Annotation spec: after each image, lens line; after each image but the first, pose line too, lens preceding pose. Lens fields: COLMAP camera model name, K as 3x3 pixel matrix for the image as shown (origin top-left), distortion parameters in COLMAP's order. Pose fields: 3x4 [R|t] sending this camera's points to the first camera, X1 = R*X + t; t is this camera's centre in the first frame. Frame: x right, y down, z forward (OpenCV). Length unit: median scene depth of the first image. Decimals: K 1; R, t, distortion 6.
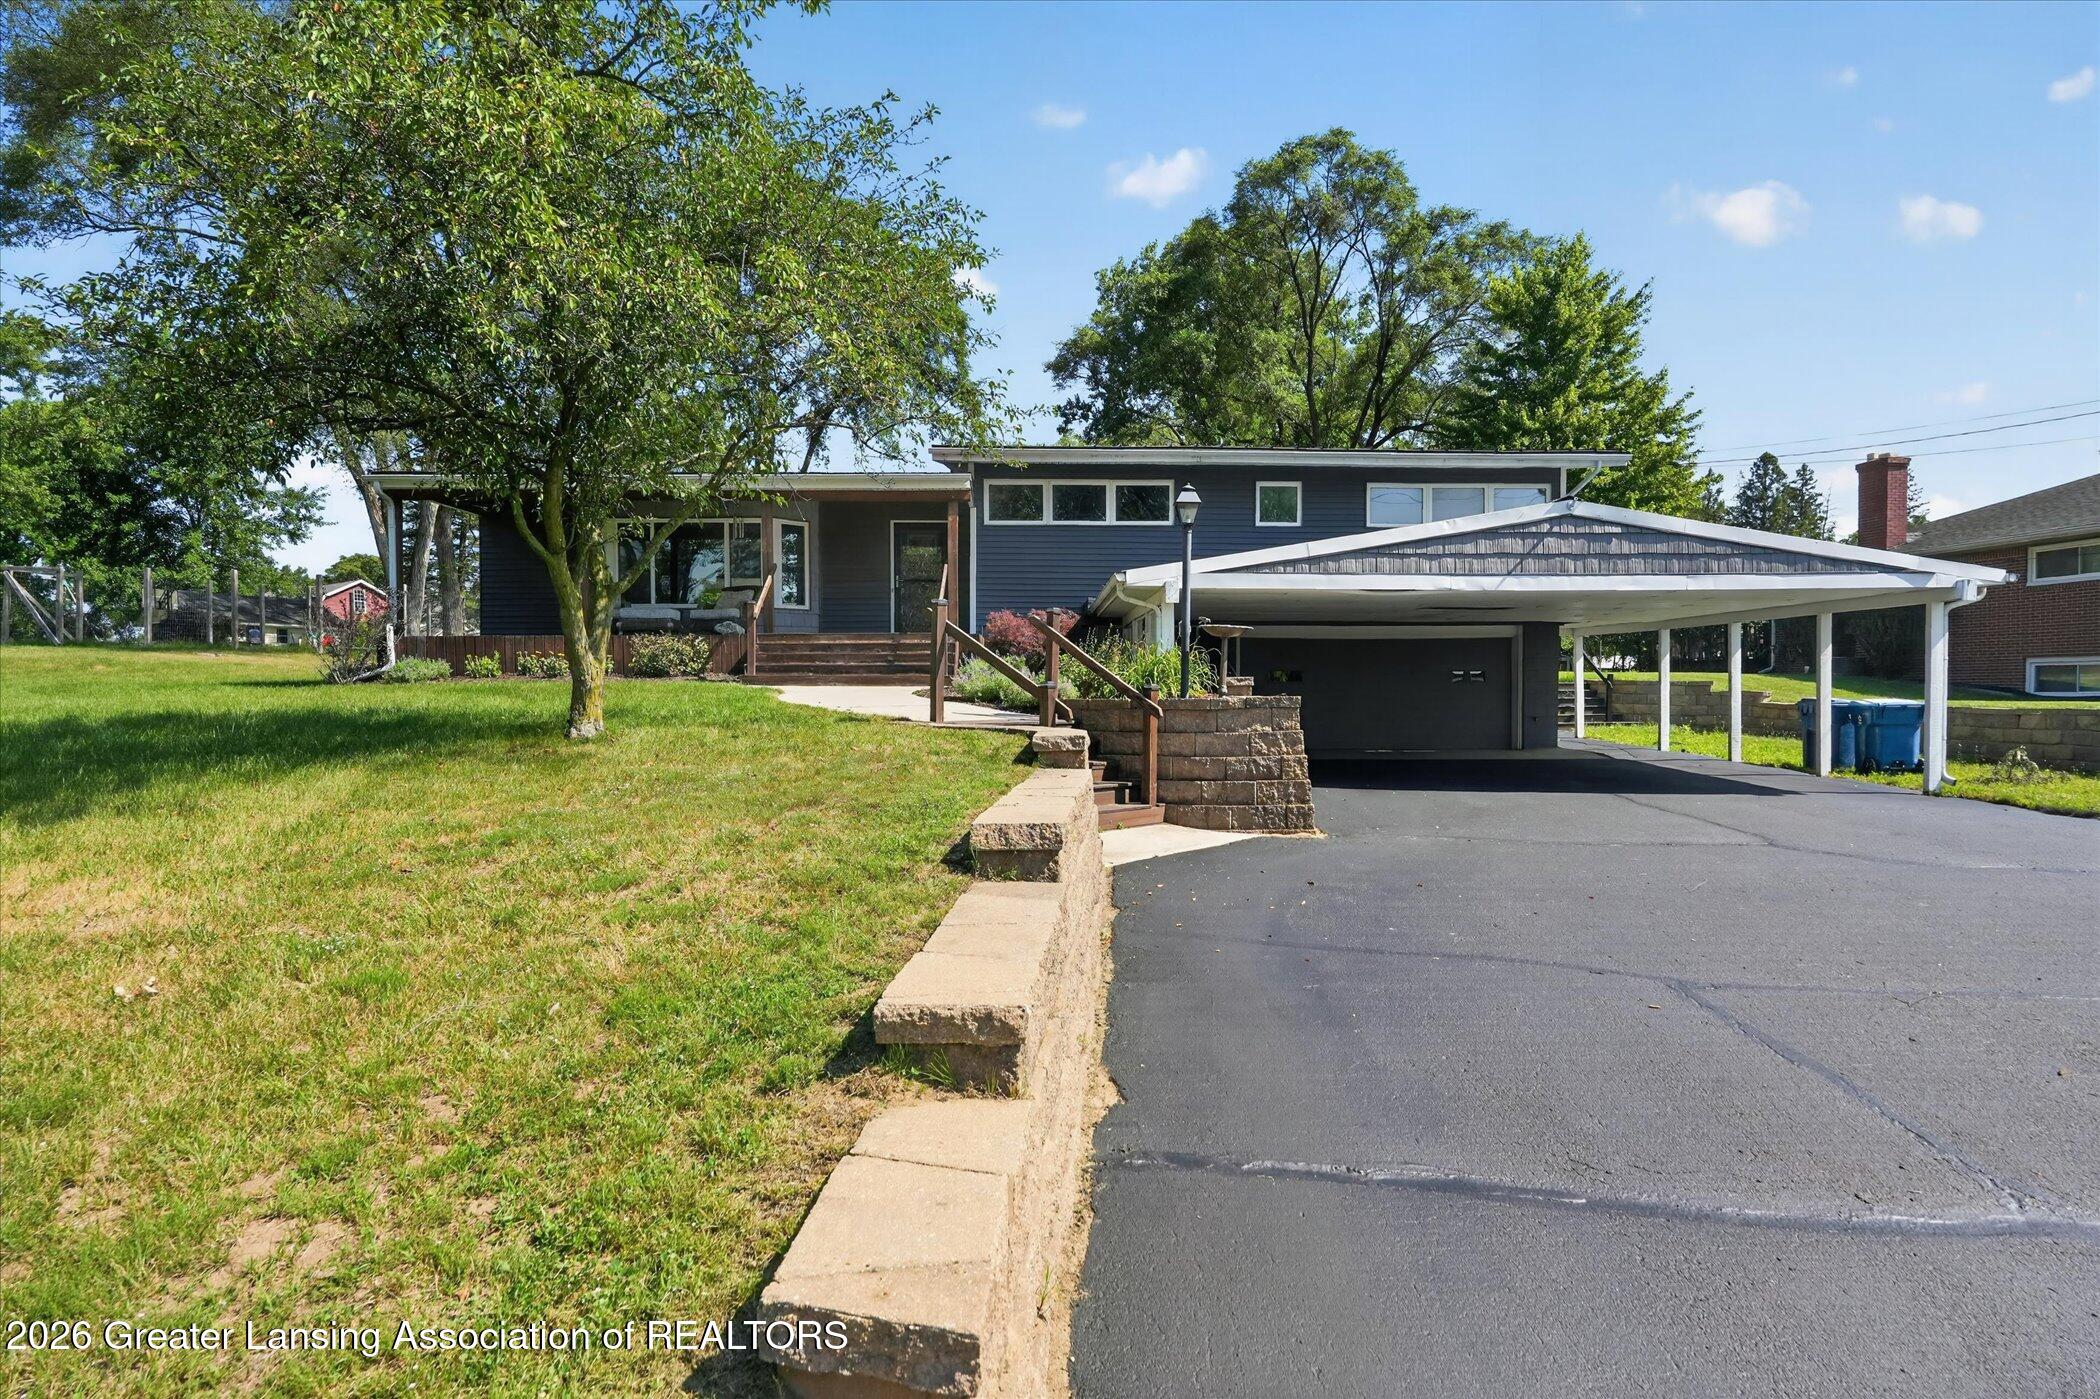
lens RADIAL K [[1179.3, 0, 1087.5], [0, 1179.3, 697.7], [0, 0, 1]] dist [-0.005466, -0.000526]
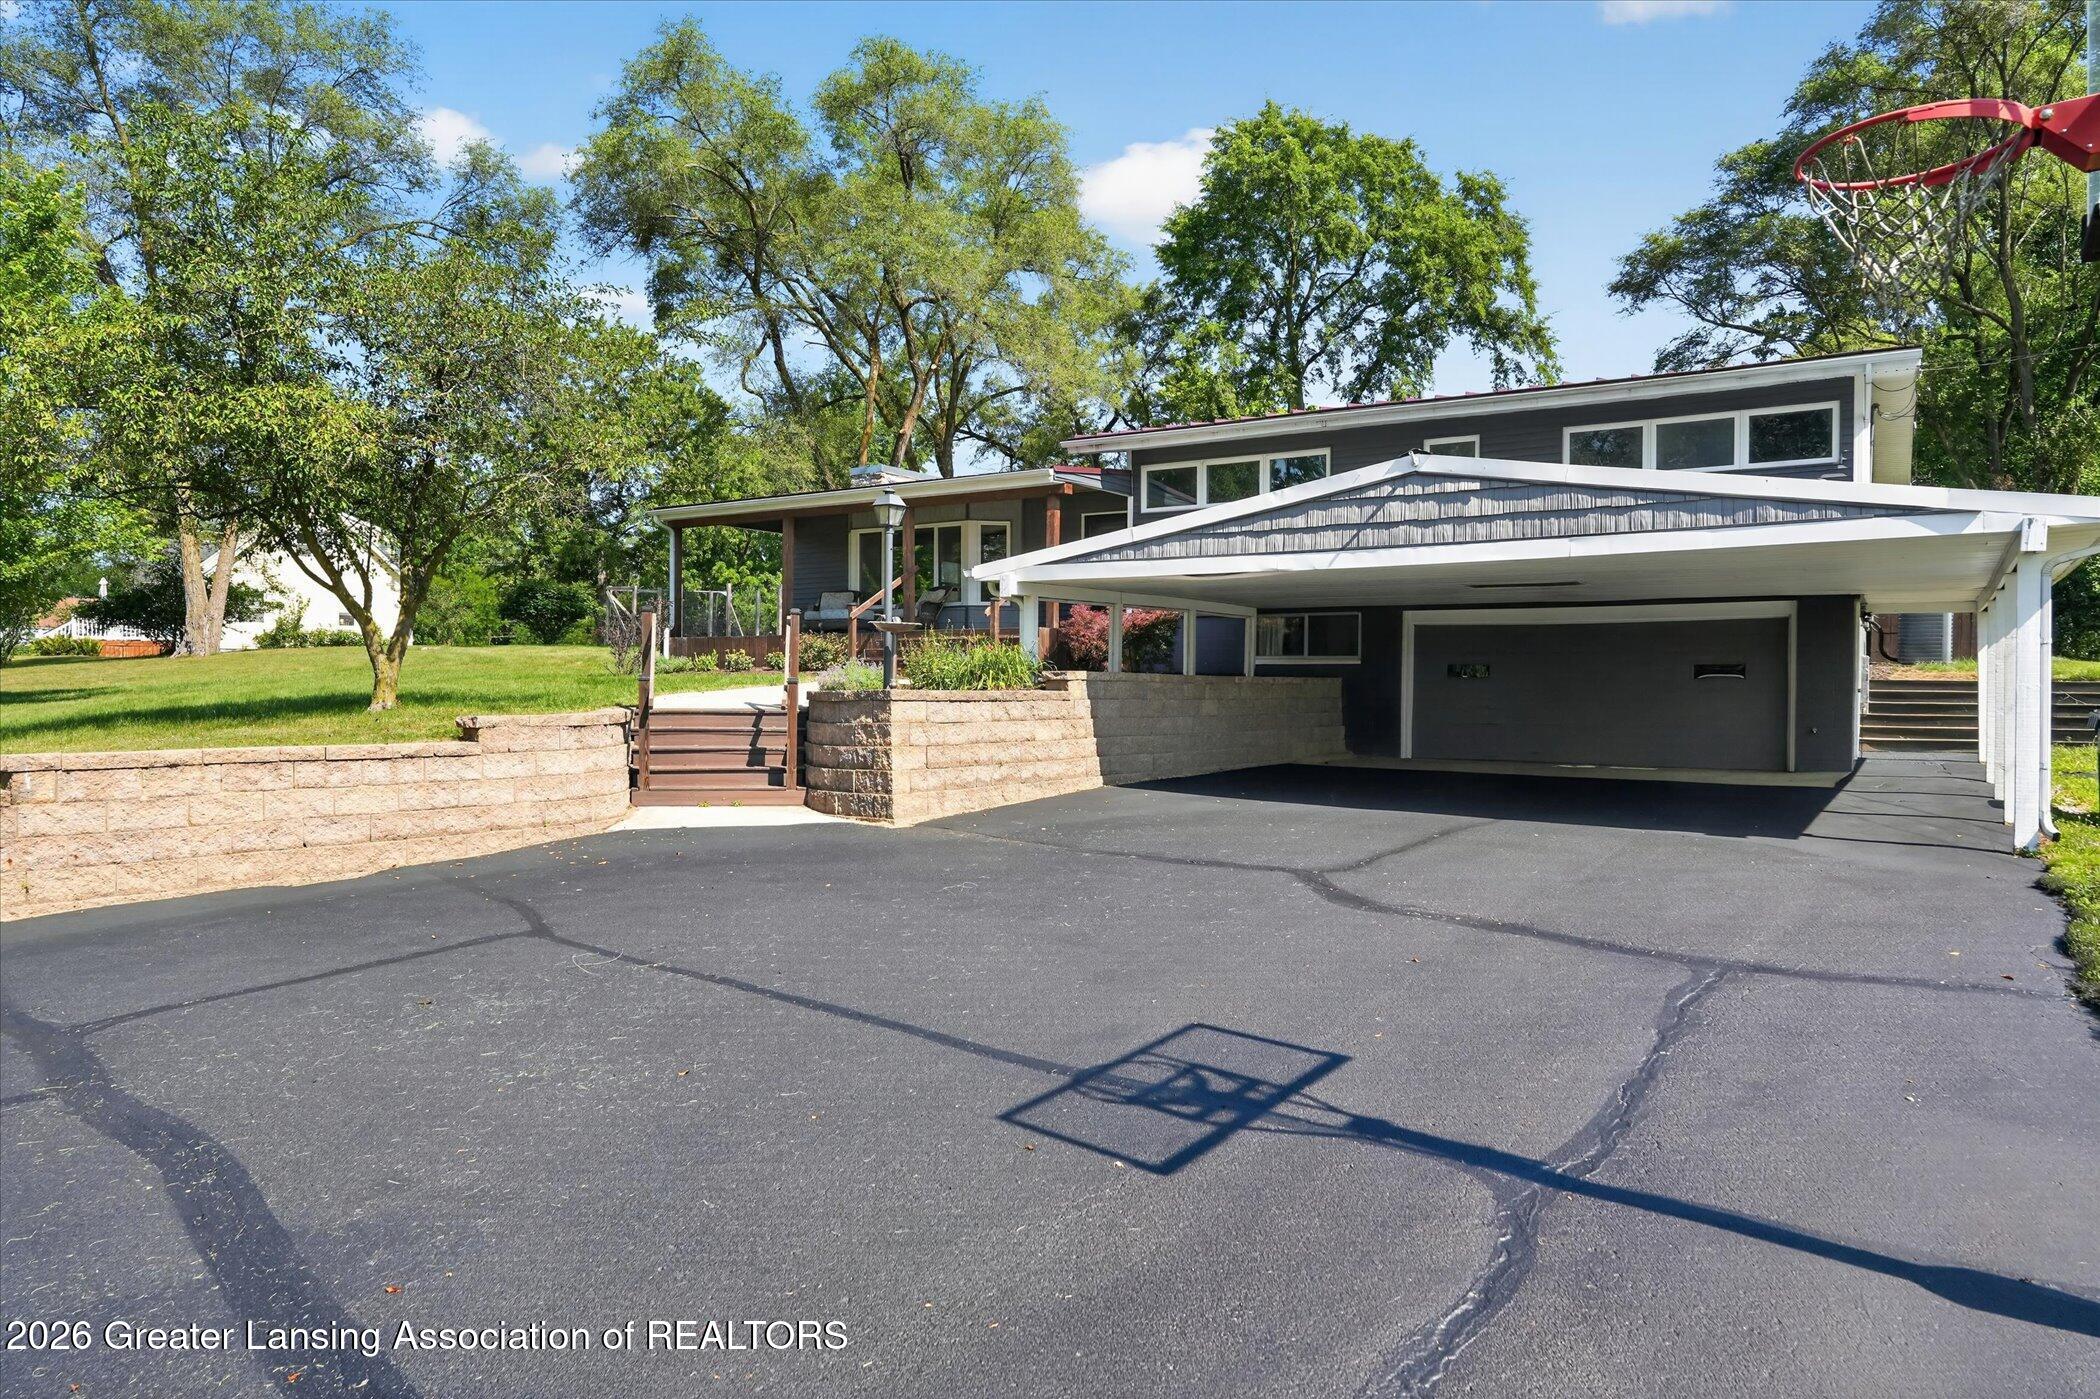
lens RADIAL K [[1348.4, 0, 1043.4], [0, 1348.4, 667.7], [0, 0, 1]] dist [0.008125, 0.001879]
pose [[0.813318, -0.001307, -0.581817, 0.742964], [-0.010917, 0.999787, -0.017508, -0.000738], [0.581716, 0.020591, 0.813131, 0.092327]]
